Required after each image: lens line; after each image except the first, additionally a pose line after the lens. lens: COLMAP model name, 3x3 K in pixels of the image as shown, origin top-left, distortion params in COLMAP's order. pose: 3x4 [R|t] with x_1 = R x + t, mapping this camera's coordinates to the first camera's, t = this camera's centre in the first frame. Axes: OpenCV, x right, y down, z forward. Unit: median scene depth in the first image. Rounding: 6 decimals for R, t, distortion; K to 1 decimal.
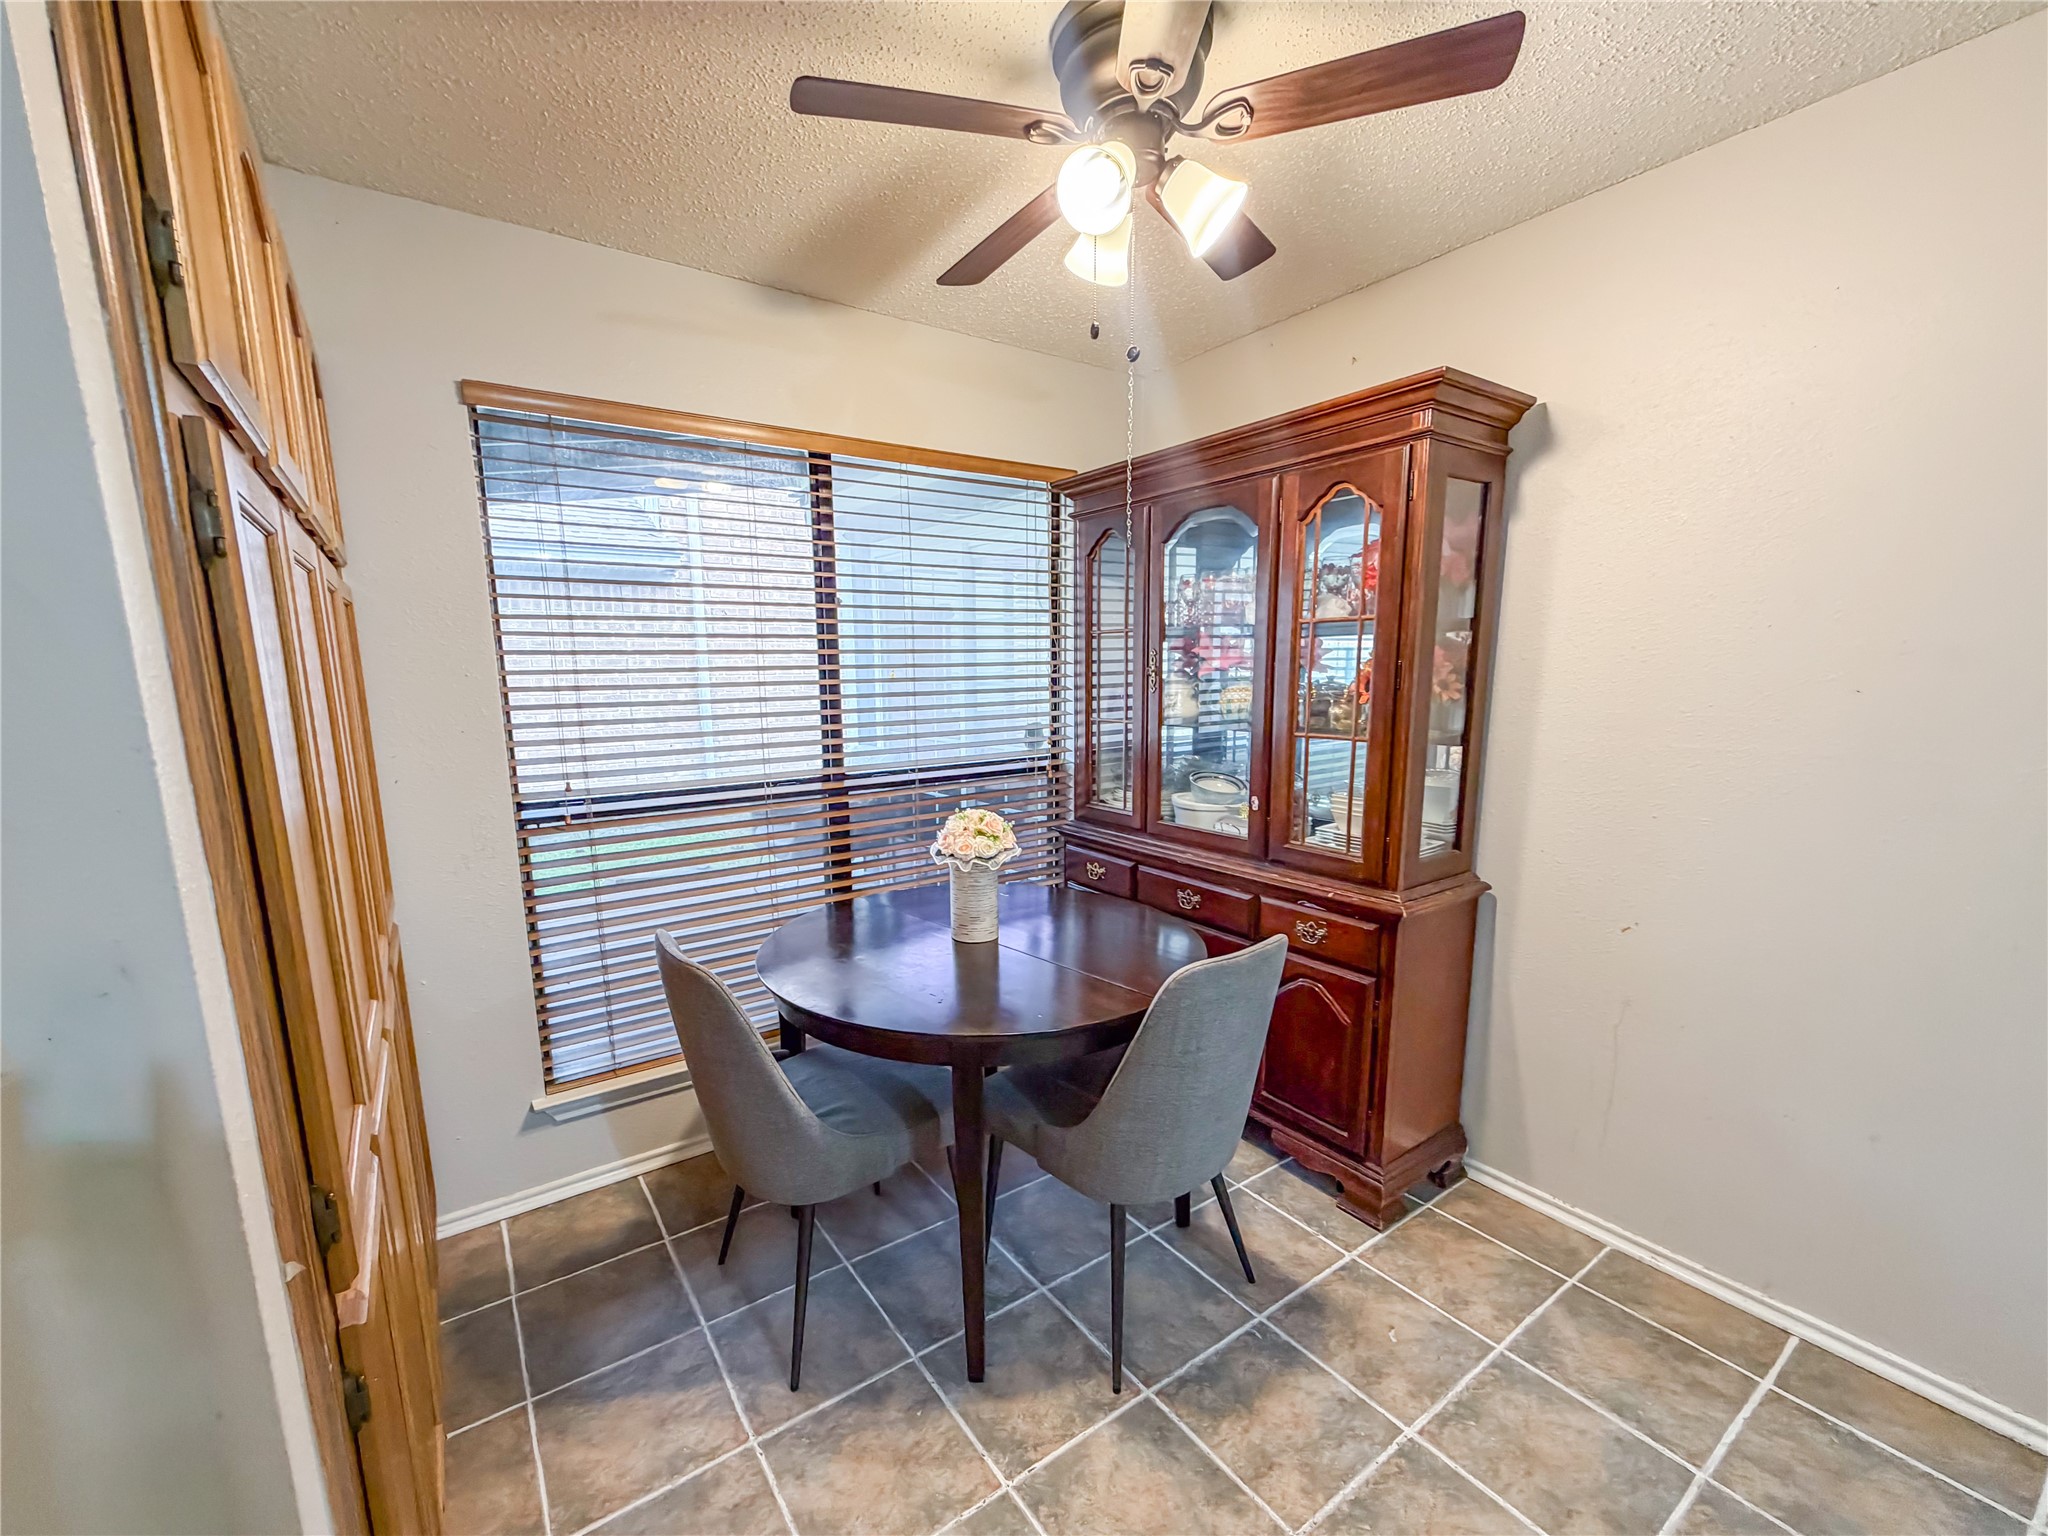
lens RADIAL K [[836.0, 0, 987.8], [0, 836.0, 808.9], [0, 0, 1]] dist [0.001647, -0.000605]
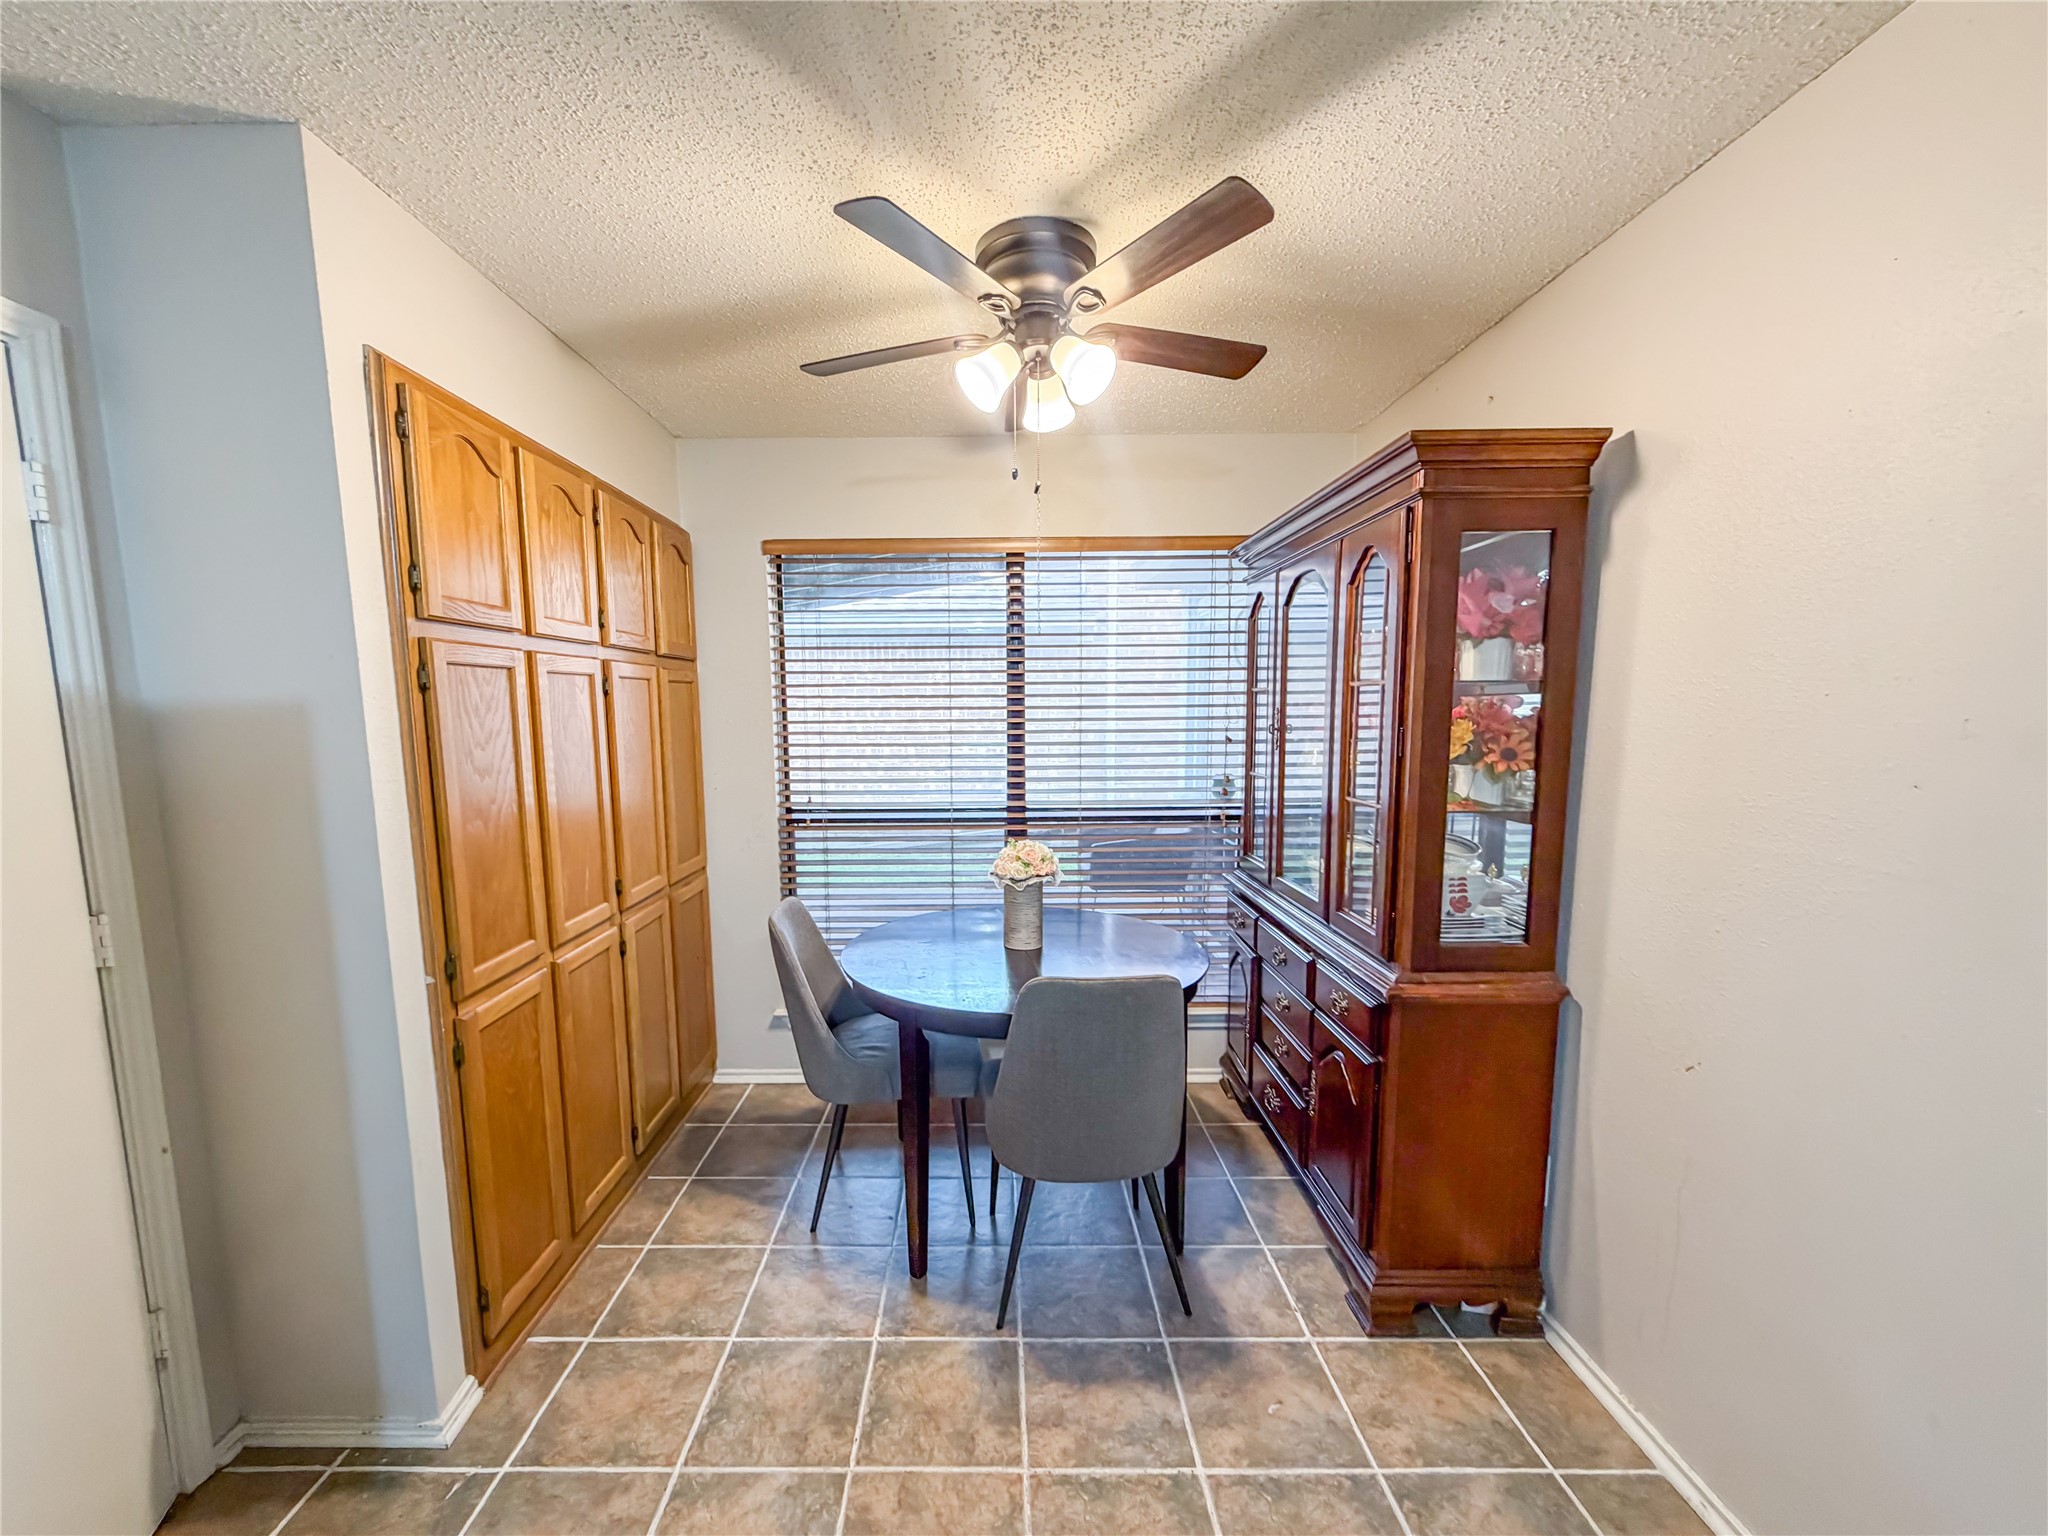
lens RADIAL K [[836.0, 0, 987.8], [0, 836.0, 808.9], [0, 0, 1]] dist [0.001647, -0.000605]
pose [[0.824664, 0.074873, -0.560645, 0.584900], [-0.099696, 0.994923, -0.013777, -0.021440], [0.556767, 0.067255, 0.827942, -0.042778]]
